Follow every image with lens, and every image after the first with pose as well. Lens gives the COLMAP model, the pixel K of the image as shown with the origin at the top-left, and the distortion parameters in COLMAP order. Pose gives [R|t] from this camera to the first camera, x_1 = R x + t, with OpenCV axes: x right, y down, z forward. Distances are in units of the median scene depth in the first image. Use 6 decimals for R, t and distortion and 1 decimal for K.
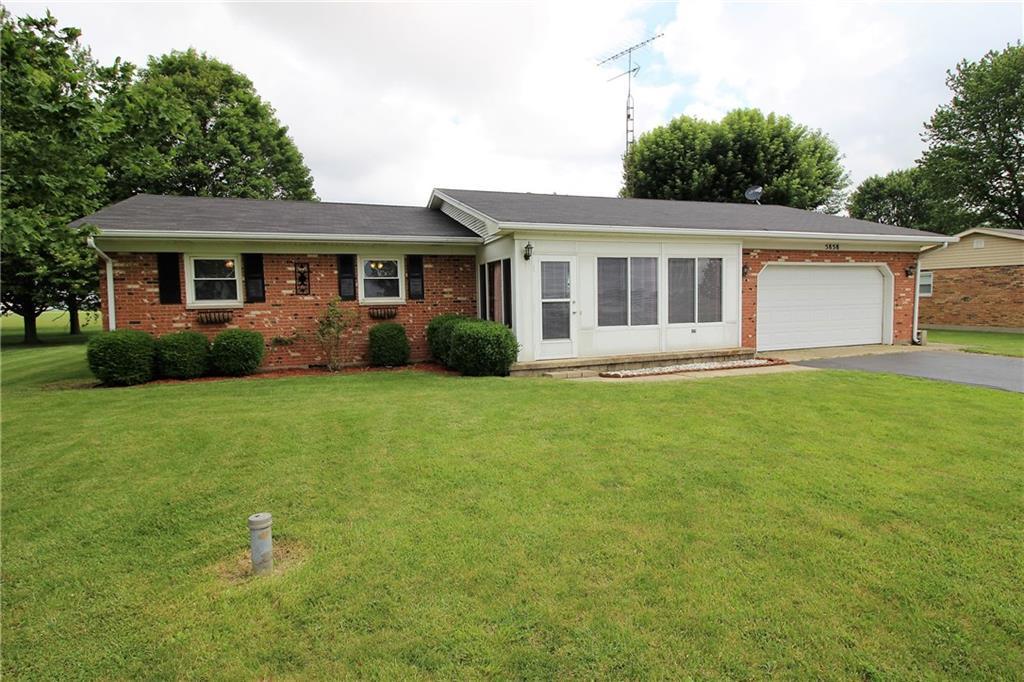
lens RADIAL K [[547.4, 0, 515.3], [0, 547.4, 334.2], [0, 0, 1]] dist [-0.006341, -0.005840]
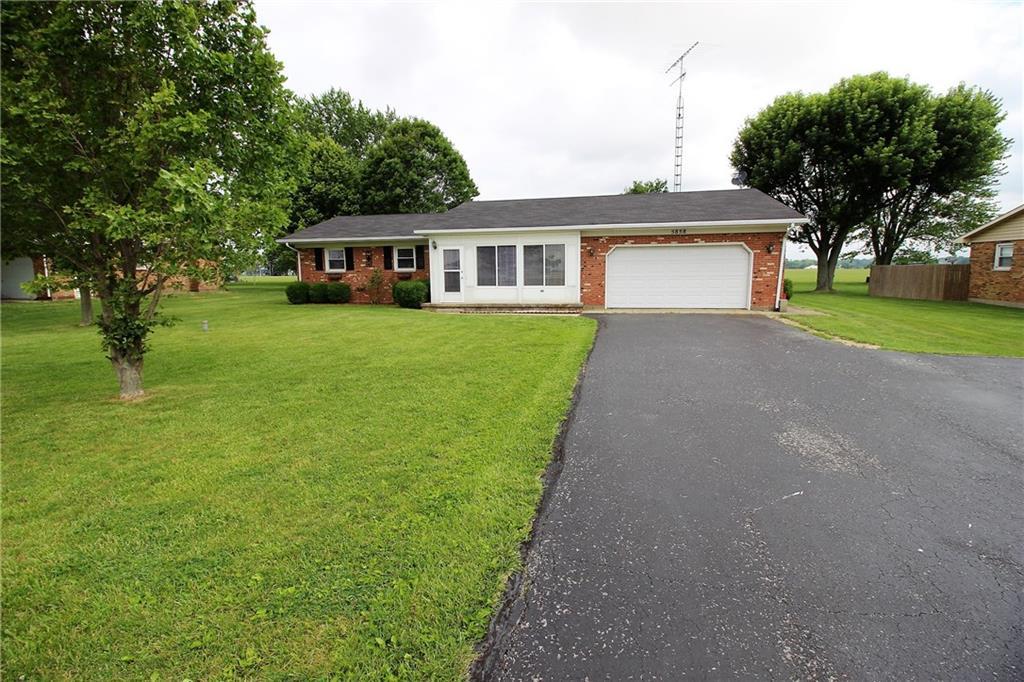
lens RADIAL K [[475.3, 0, 505.3], [0, 475.3, 349.0], [0, 0, 1]] dist [-0.014837, -0.002663]
pose [[0.841774, 0.098207, -0.530821, 1.028493], [-0.038403, 0.991715, 0.122579, -0.002775], [0.538462, -0.082799, 0.838572, -0.255703]]
